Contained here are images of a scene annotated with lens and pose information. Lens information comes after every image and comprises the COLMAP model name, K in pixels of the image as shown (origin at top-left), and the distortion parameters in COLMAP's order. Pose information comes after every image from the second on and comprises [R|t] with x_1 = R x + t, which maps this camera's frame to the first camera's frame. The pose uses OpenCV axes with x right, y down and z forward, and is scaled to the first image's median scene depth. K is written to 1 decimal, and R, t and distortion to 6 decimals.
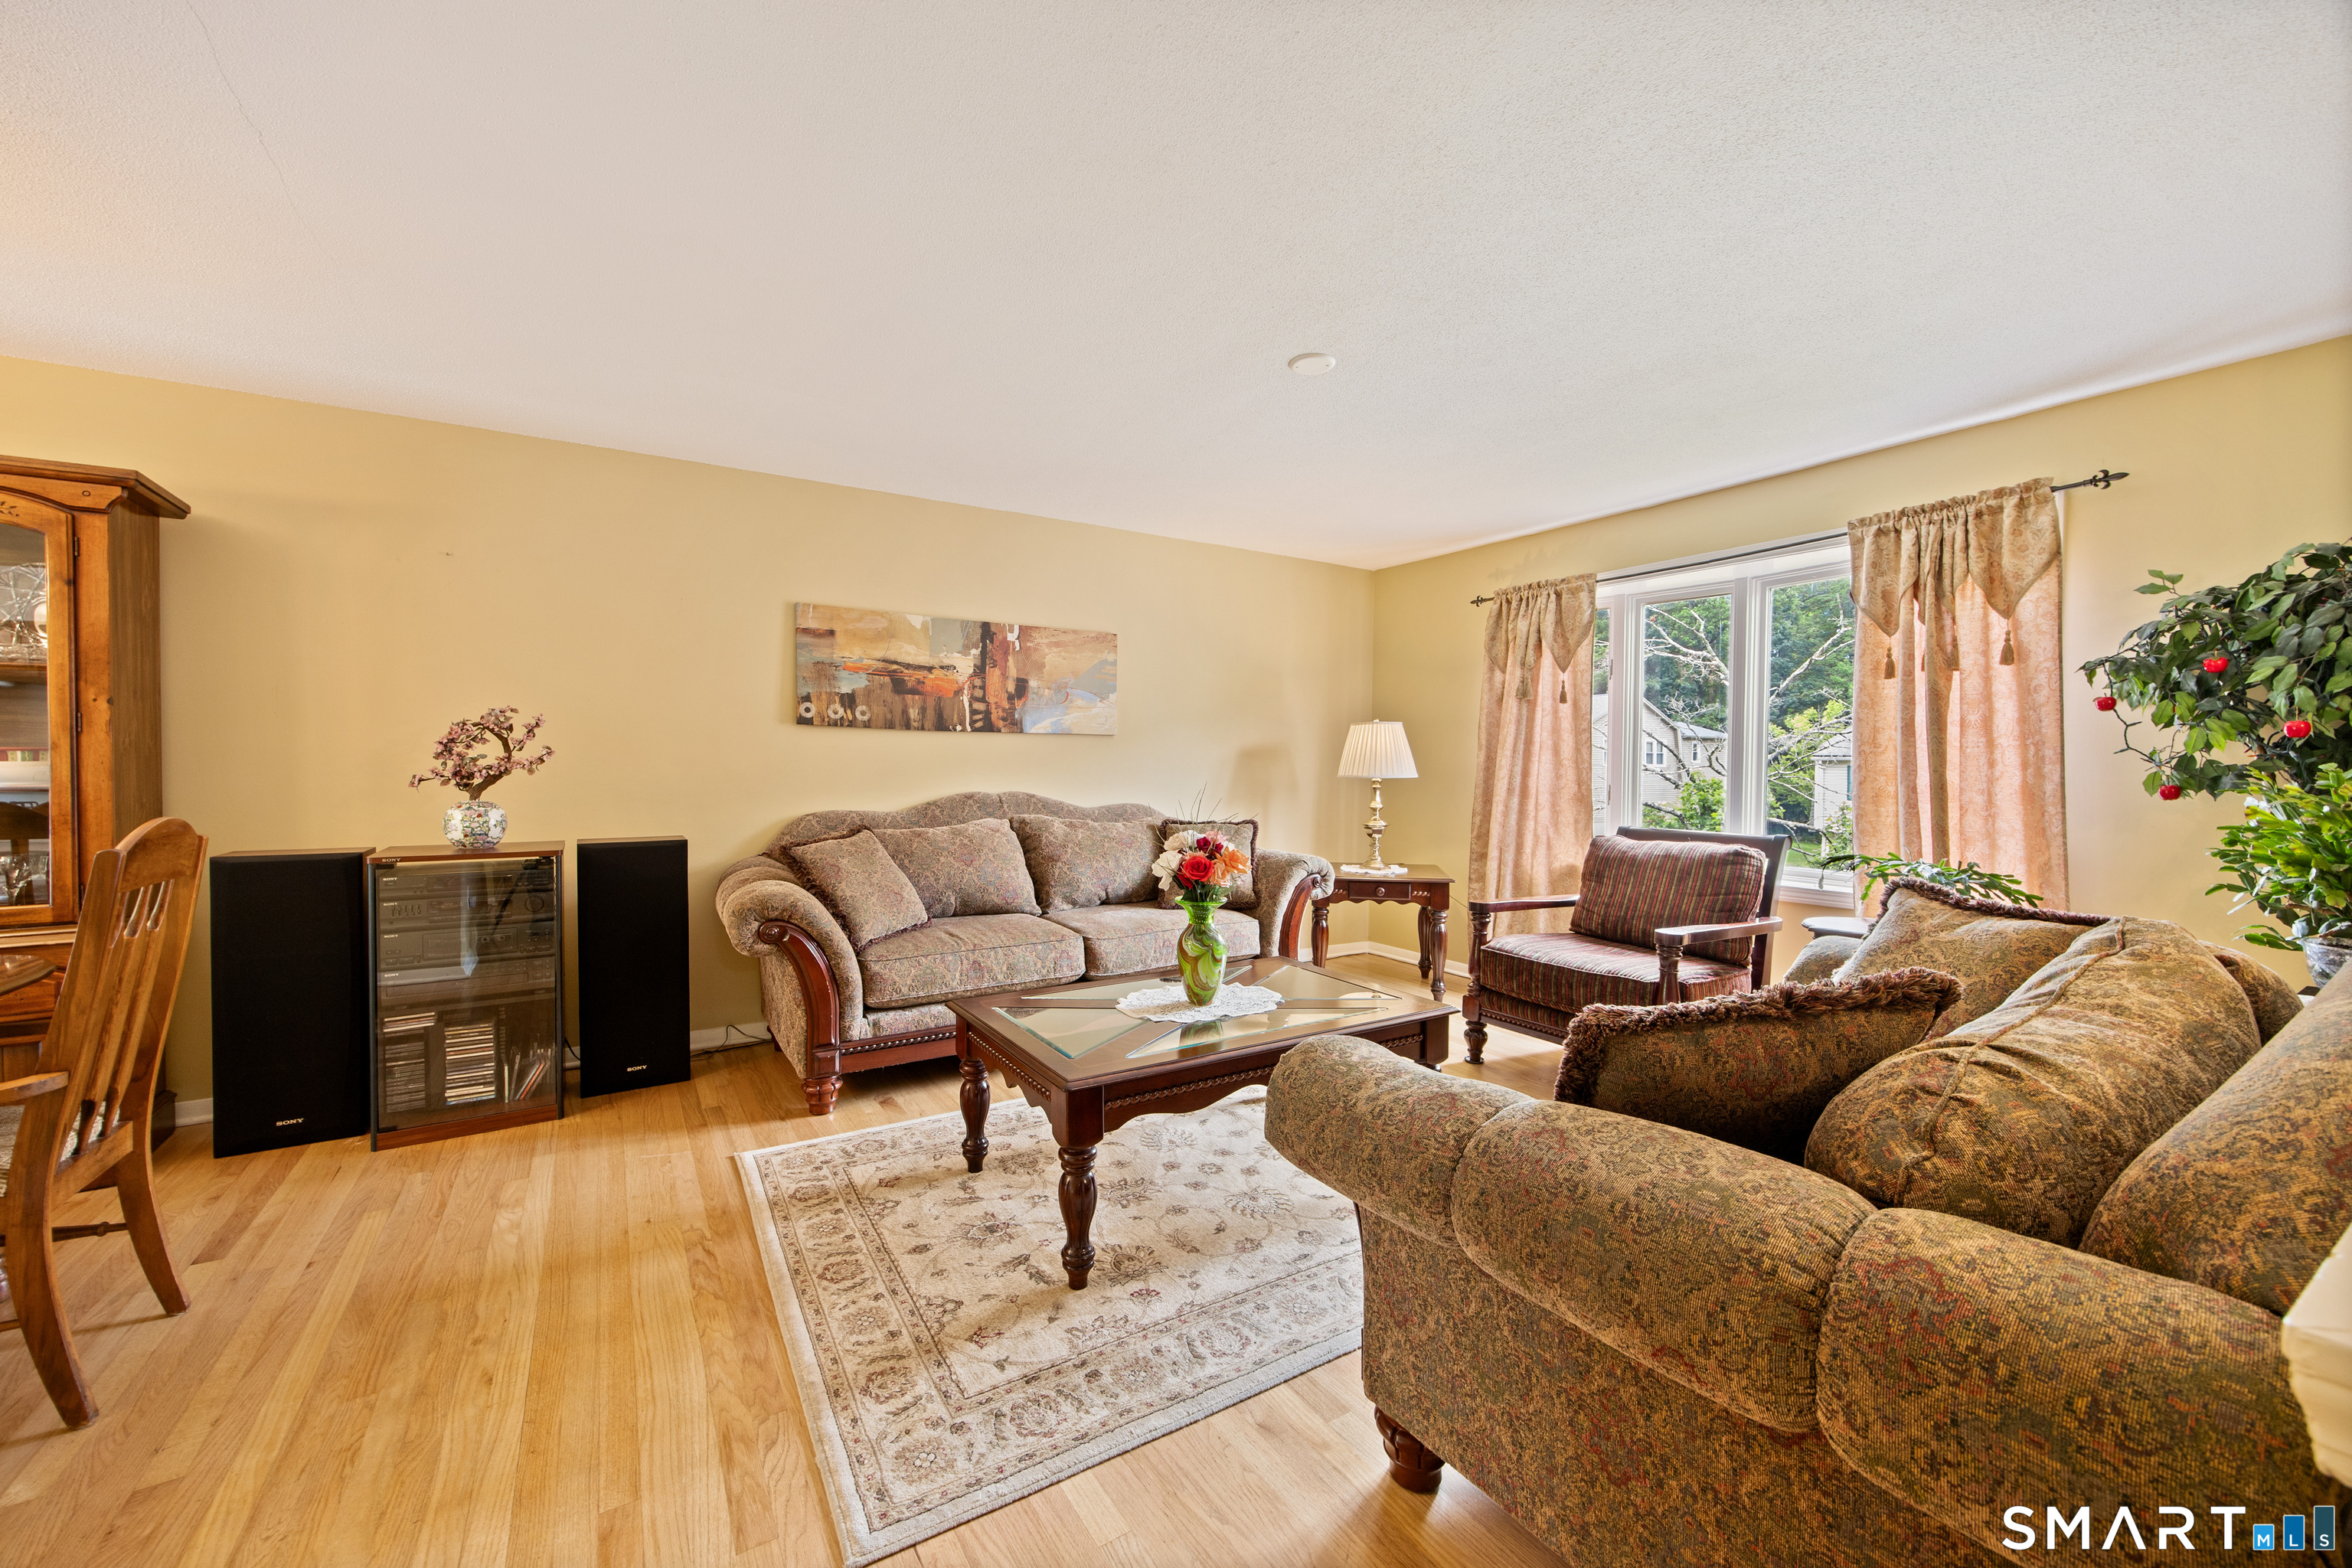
lens RADIAL K [[921.8, 0, 1178.1], [0, 921.8, 747.5], [0, 0, 1]] dist [0.000287, -0.000087]
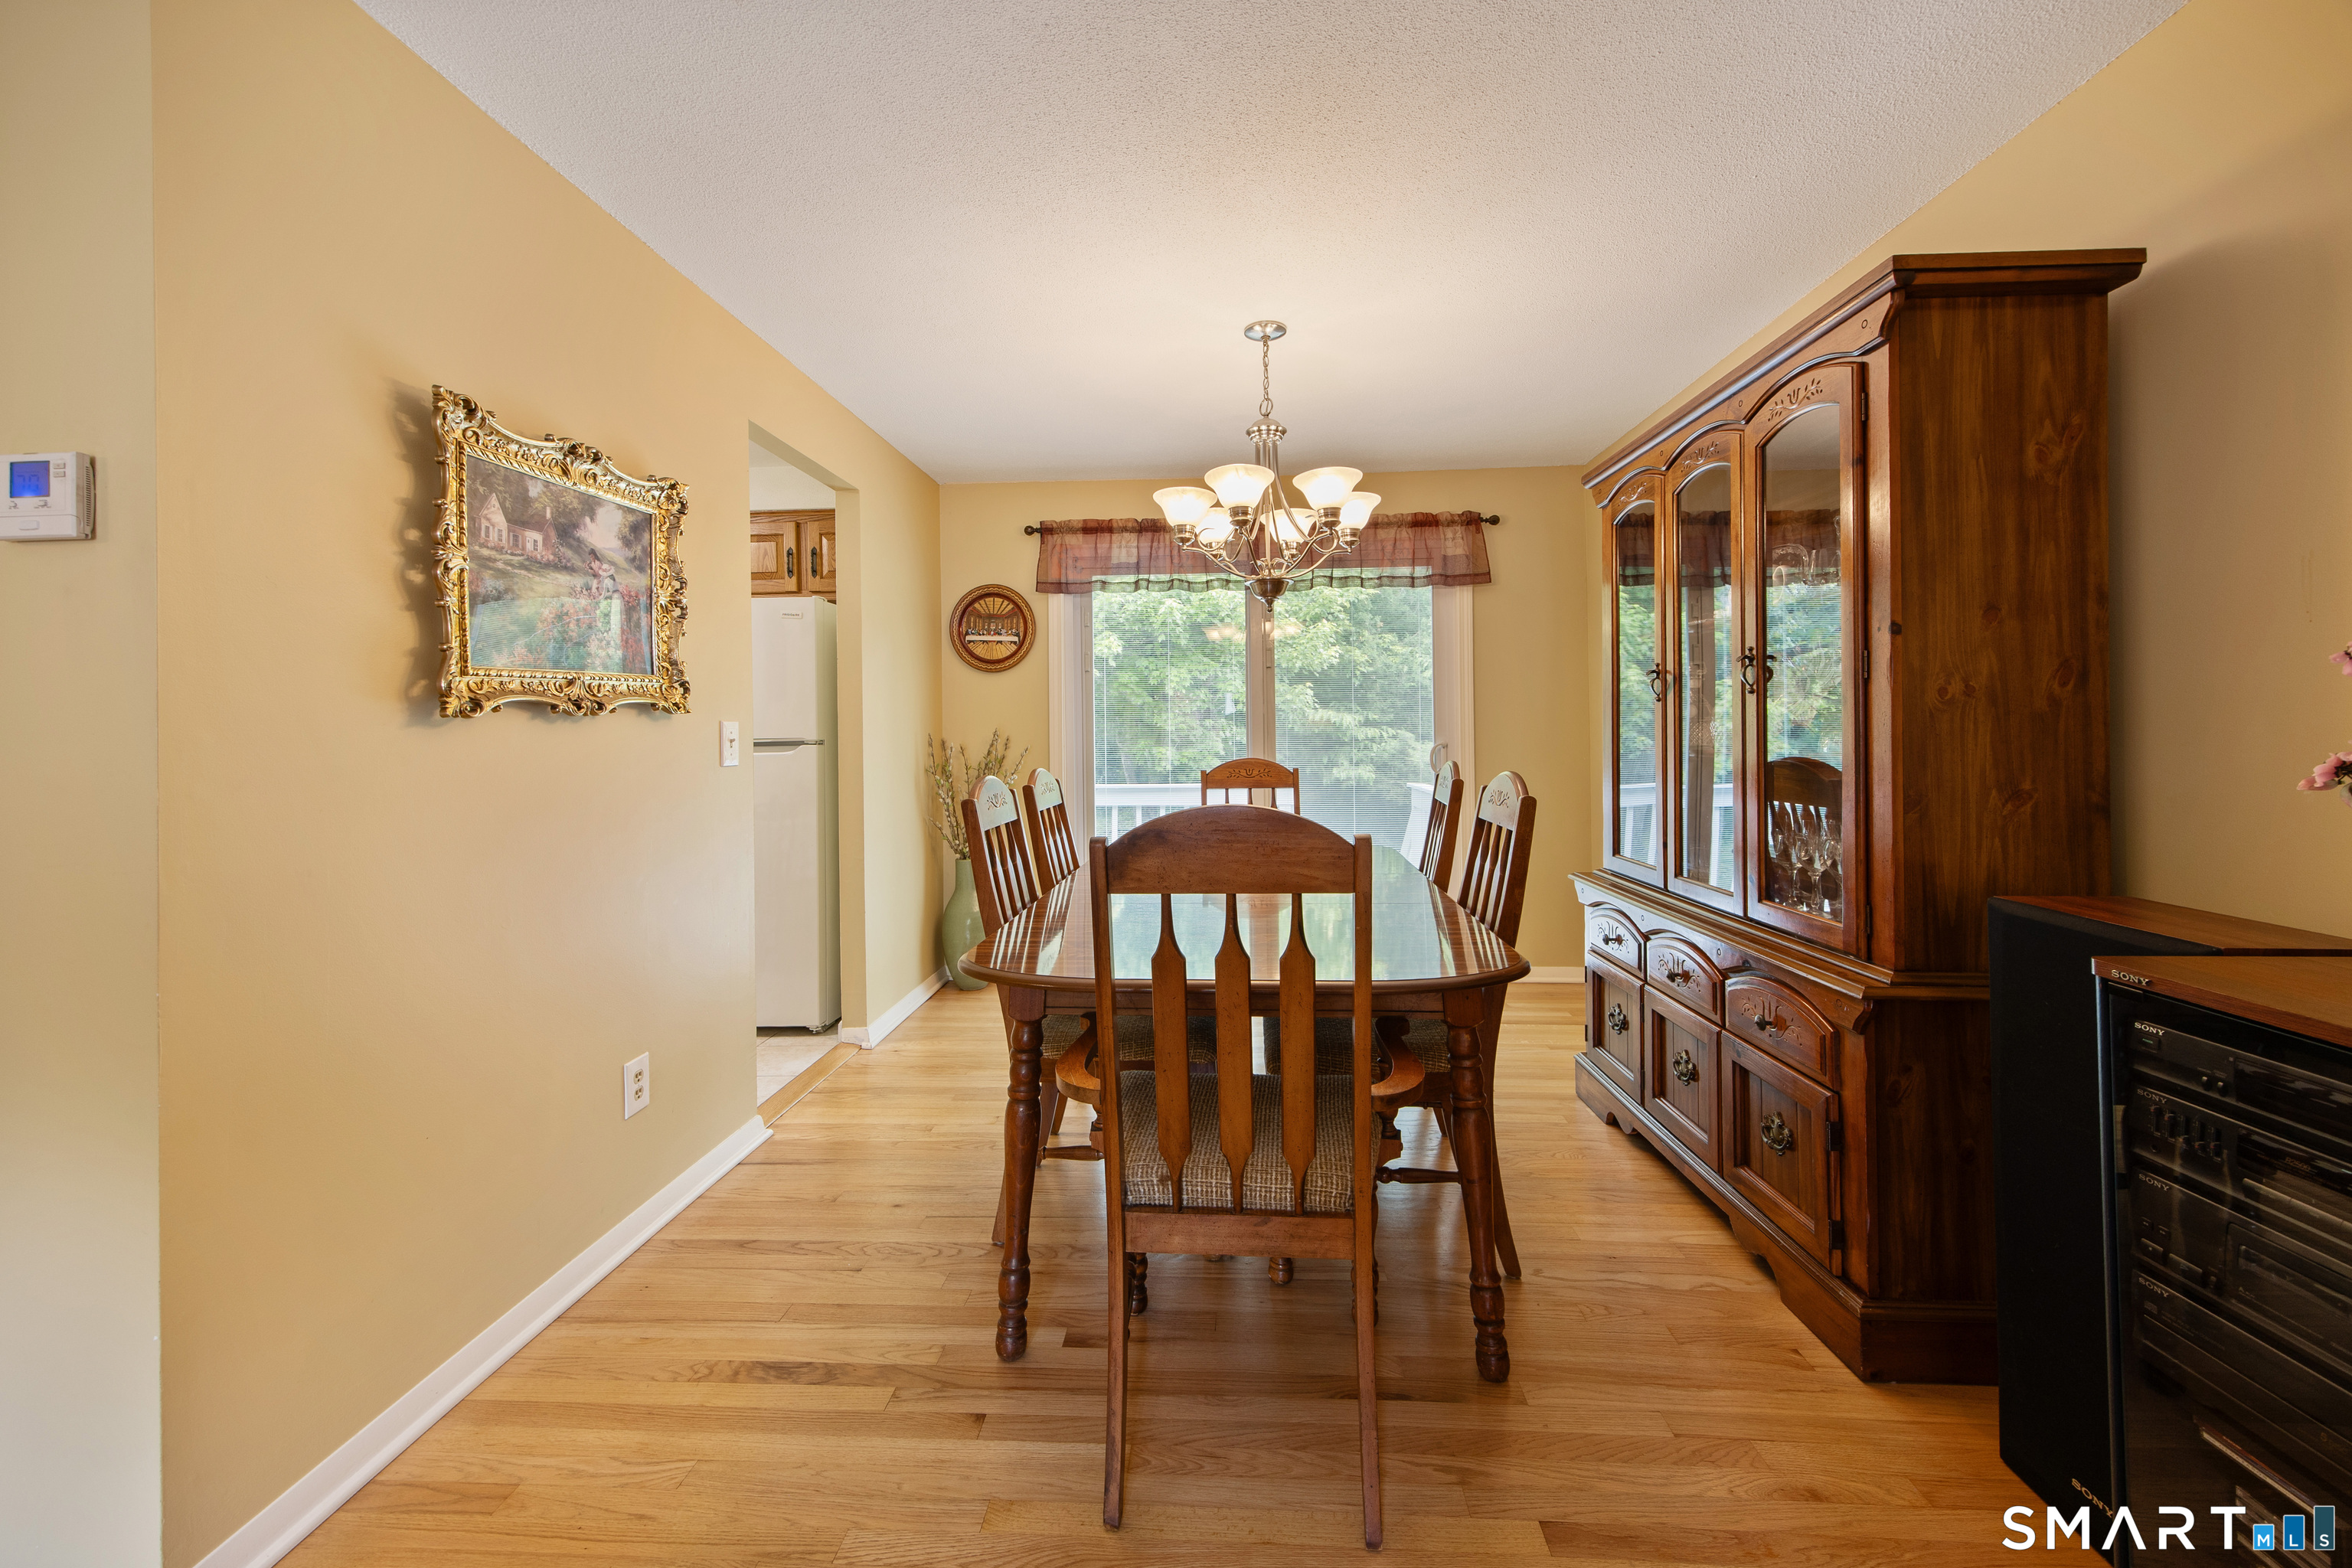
lens RADIAL K [[921.8, 0, 1178.1], [0, 921.8, 747.5], [0, 0, 1]] dist [0.000287, -0.000087]
pose [[-0.589919, 0.019496, -0.807227, -0.298956], [0.024801, 0.999674, 0.006020, 0.013317], [0.807082, -0.016469, -0.590210, 0.859641]]
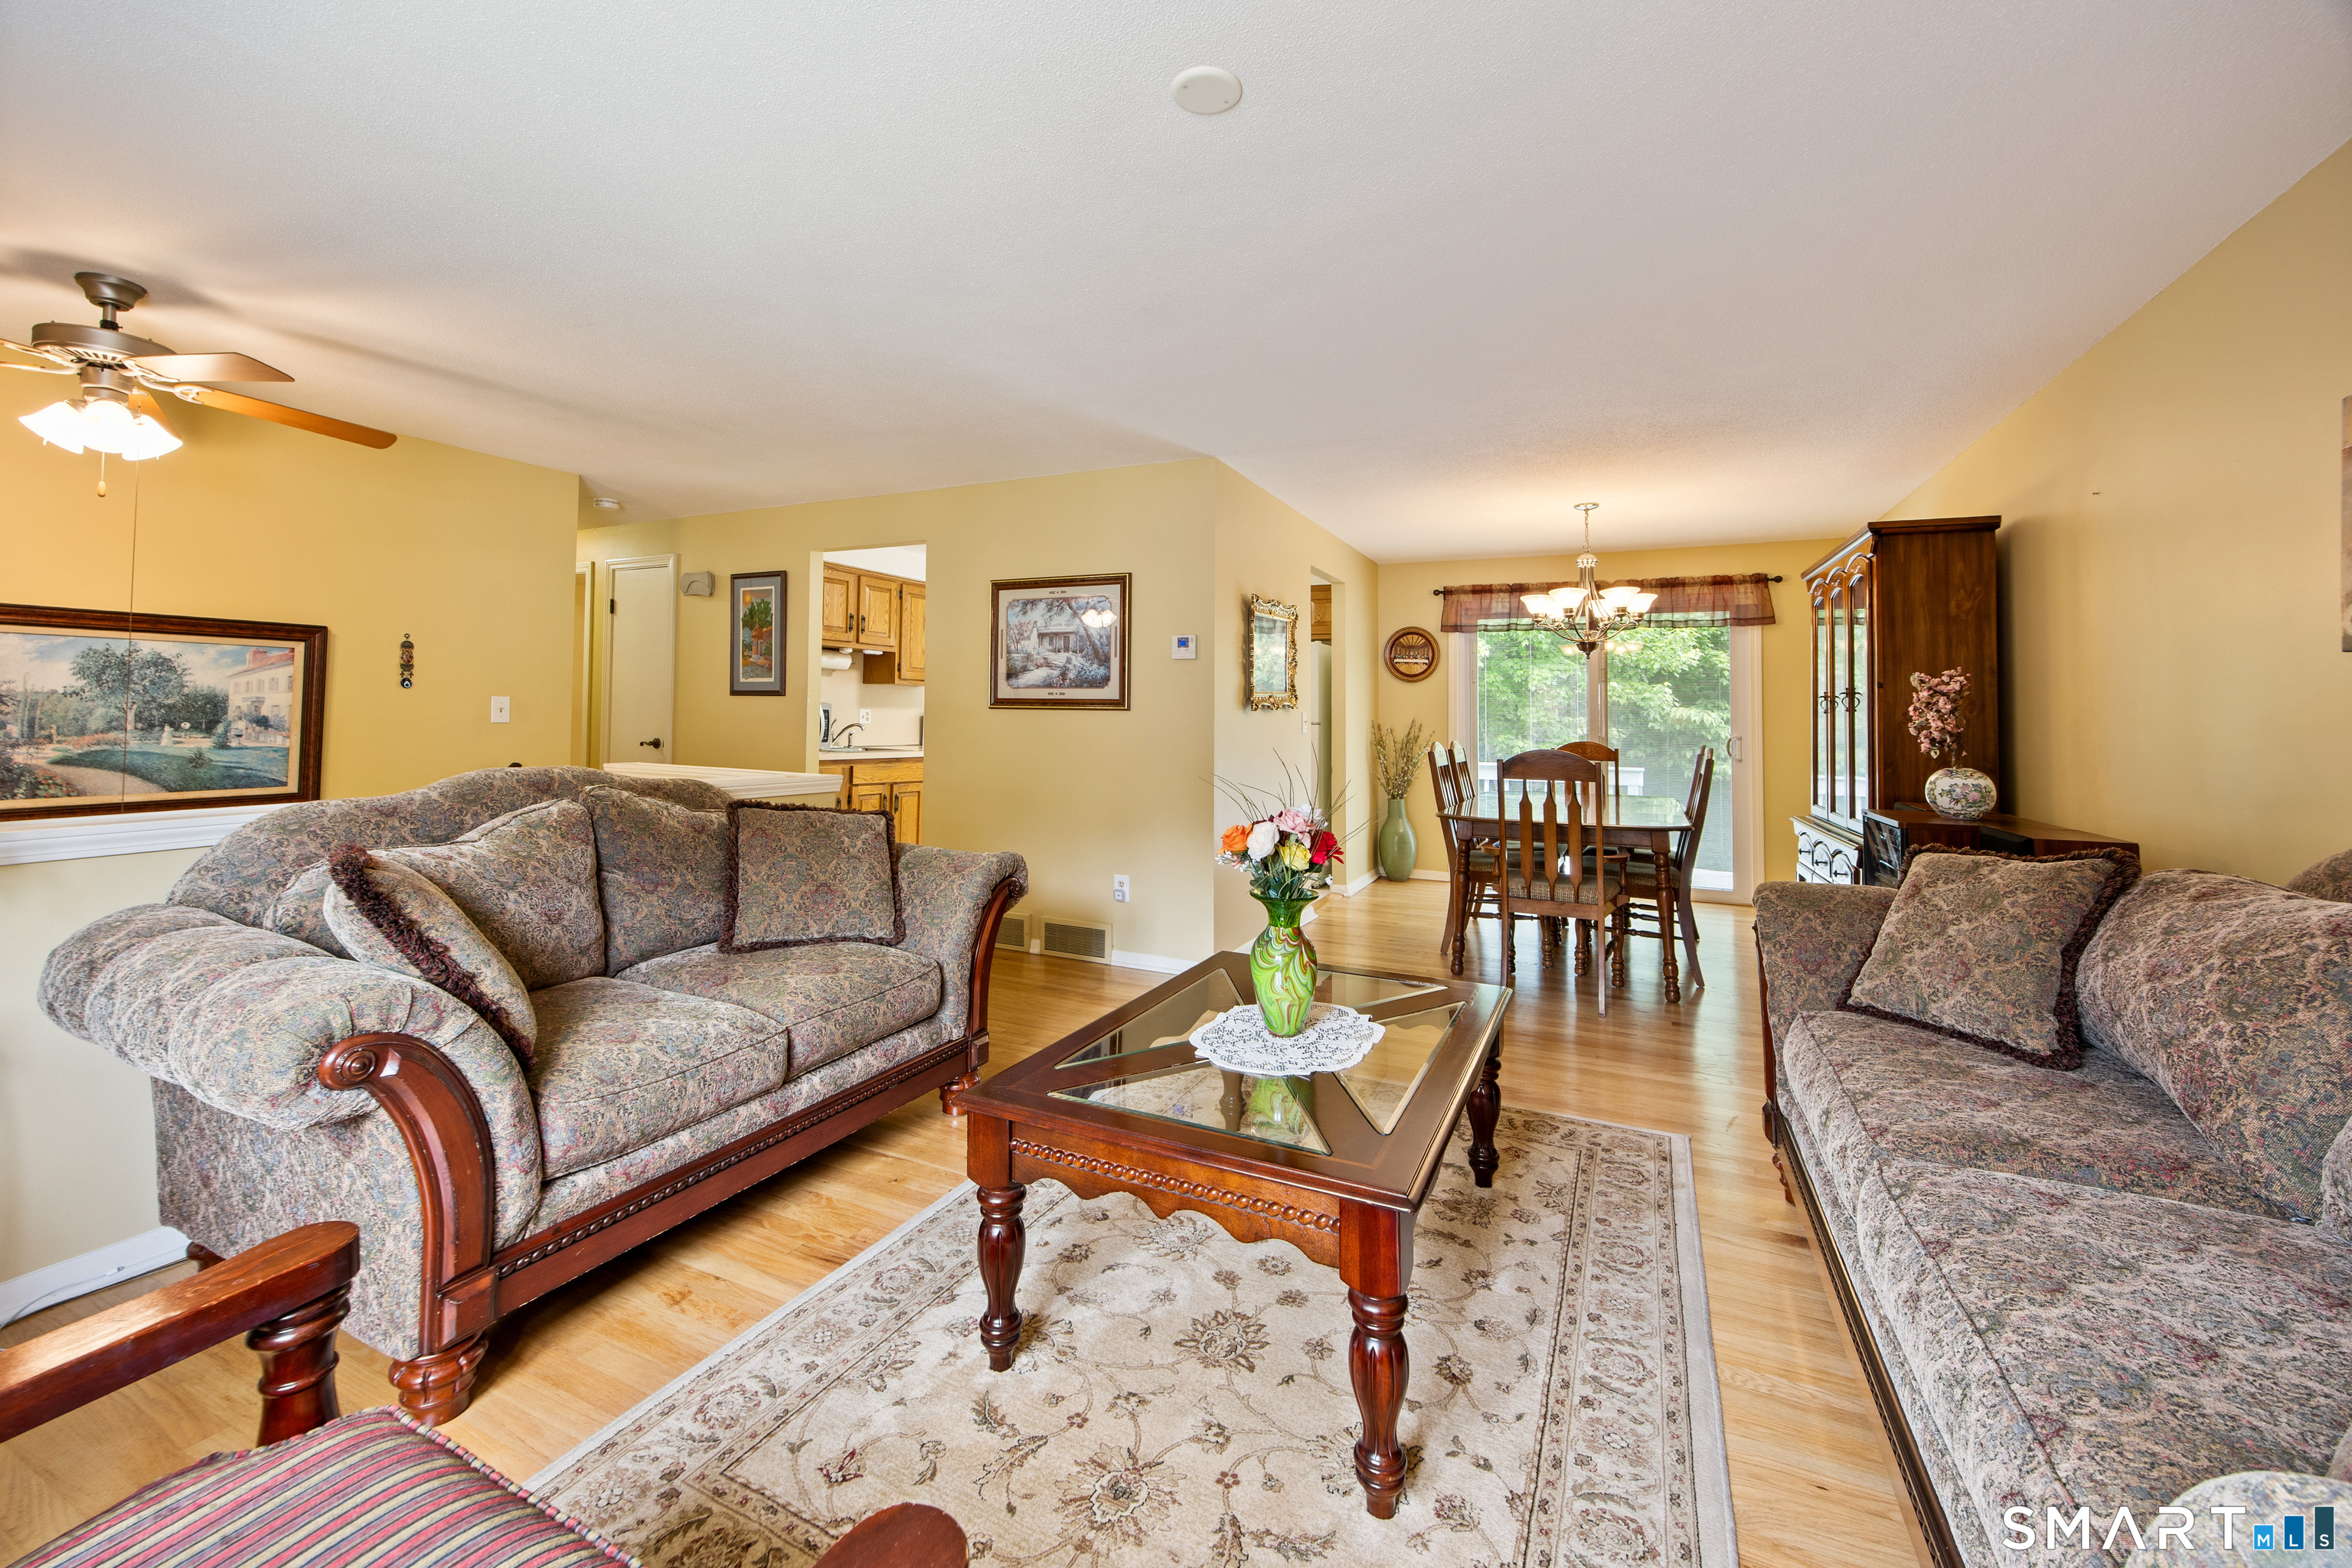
lens RADIAL K [[957.9, 0, 1181.4], [0, 957.9, 669.3], [0, 0, 1]] dist [-0.001519, -0.000193]
pose [[-0.836943, -0.043159, -0.545586, 0.479029], [-0.007944, 0.997739, -0.066741, 0.027345], [0.547233, -0.051524, -0.835393, 1.447081]]
